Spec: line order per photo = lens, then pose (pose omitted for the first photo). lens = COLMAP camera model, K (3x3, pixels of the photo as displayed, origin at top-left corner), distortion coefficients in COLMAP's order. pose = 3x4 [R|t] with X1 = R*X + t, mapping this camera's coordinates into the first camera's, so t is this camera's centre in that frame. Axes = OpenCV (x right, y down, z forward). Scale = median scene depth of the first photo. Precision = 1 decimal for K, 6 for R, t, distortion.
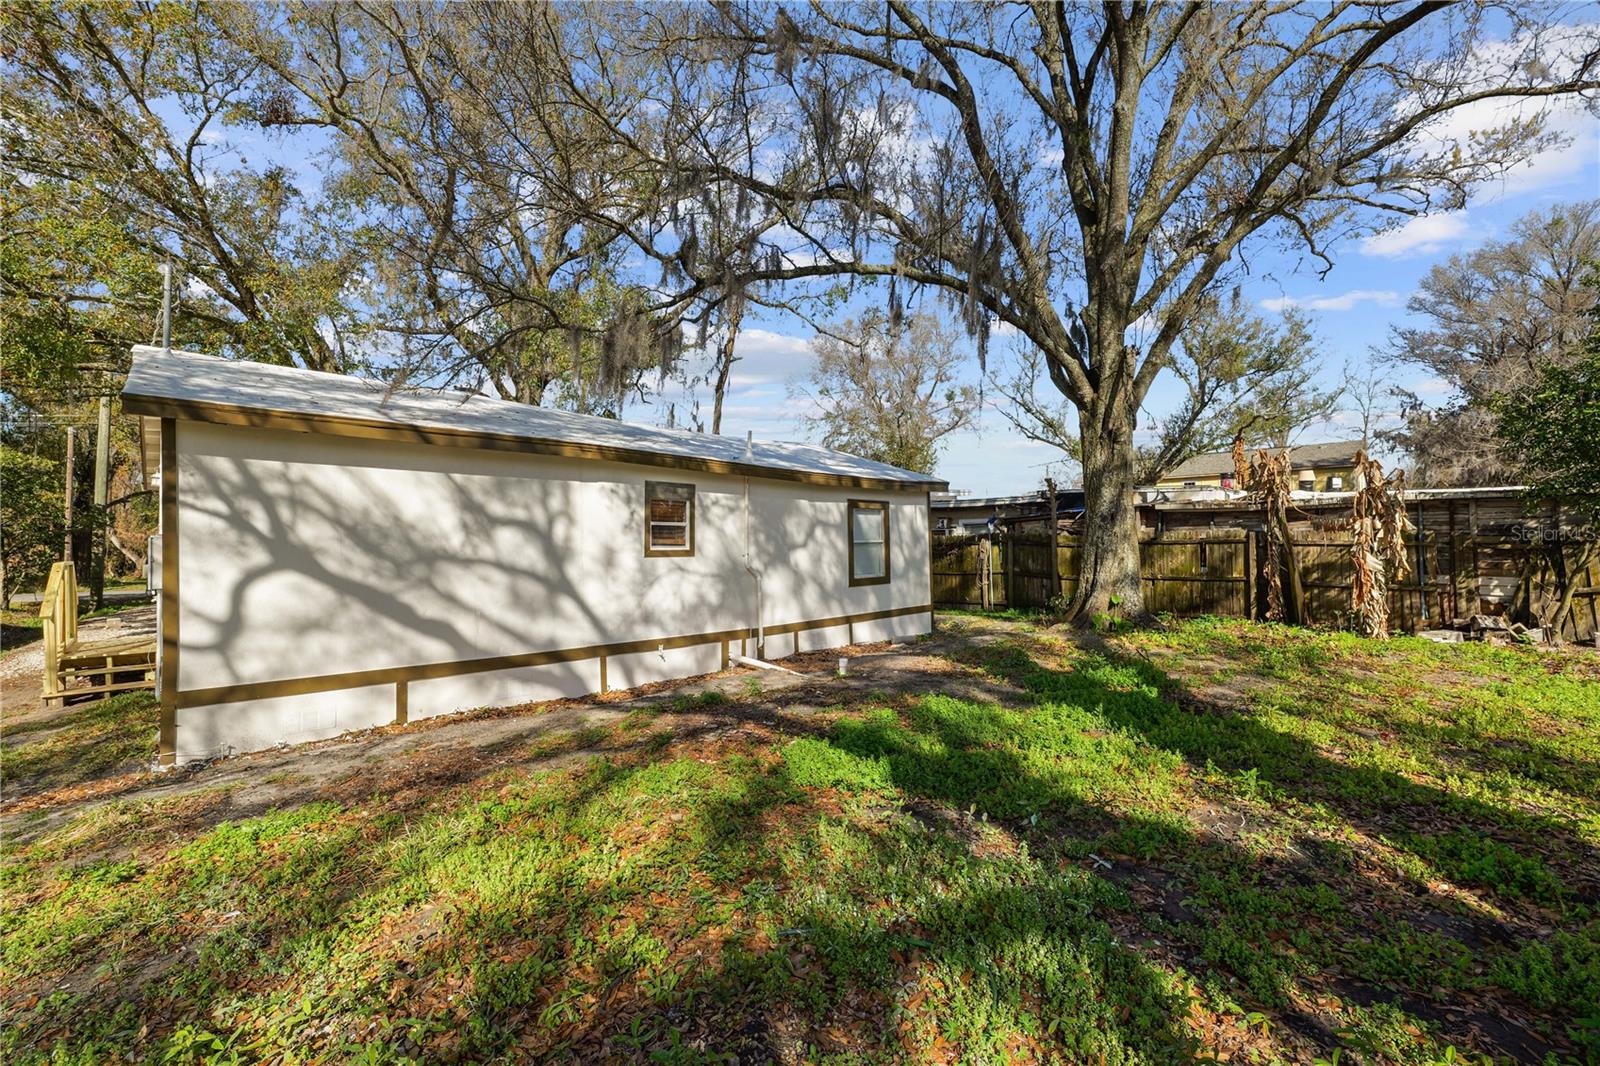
lens RADIAL K [[654.1, 0, 800.2], [0, 654.1, 529.4], [0, 0, 1]] dist [-0.011125, 0.000783]
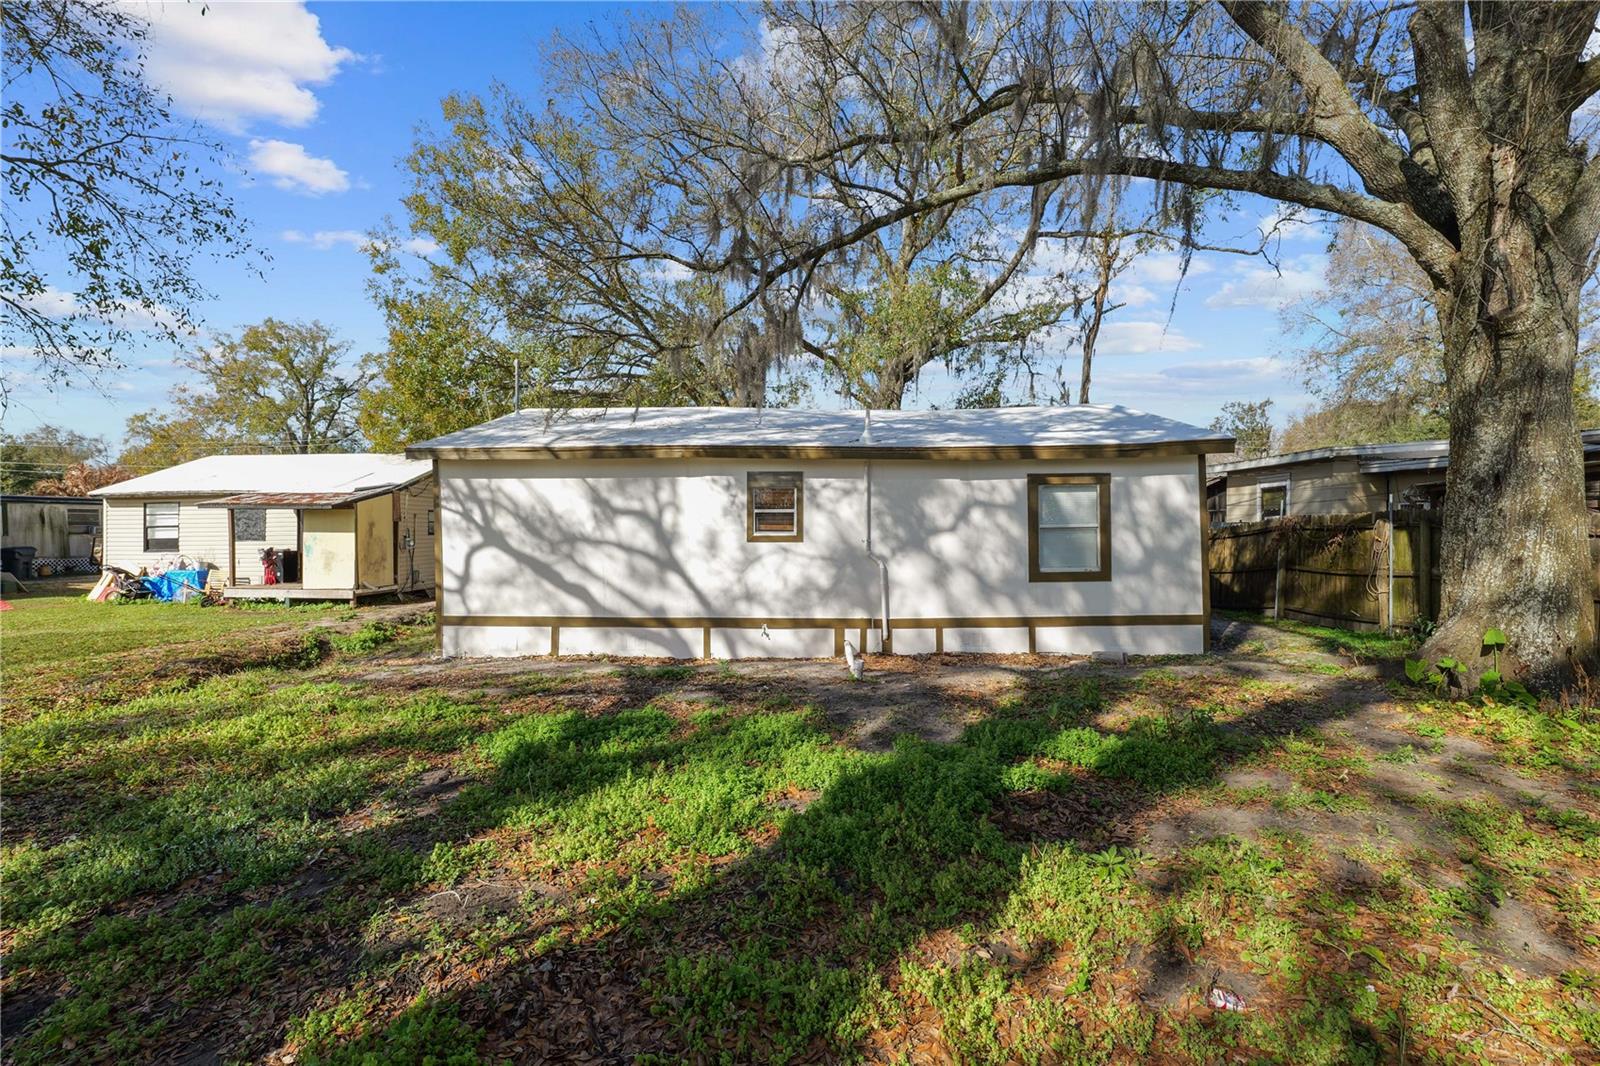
lens RADIAL K [[657.9, 0, 799.9], [0, 657.9, 493.7], [0, 0, 1]] dist [0.001628, 0.000264]
pose [[0.690454, -0.032879, -0.722629, 0.666187], [0.018388, 0.999441, -0.027905, -0.004846], [0.723143, 0.005979, 0.690673, 0.320500]]
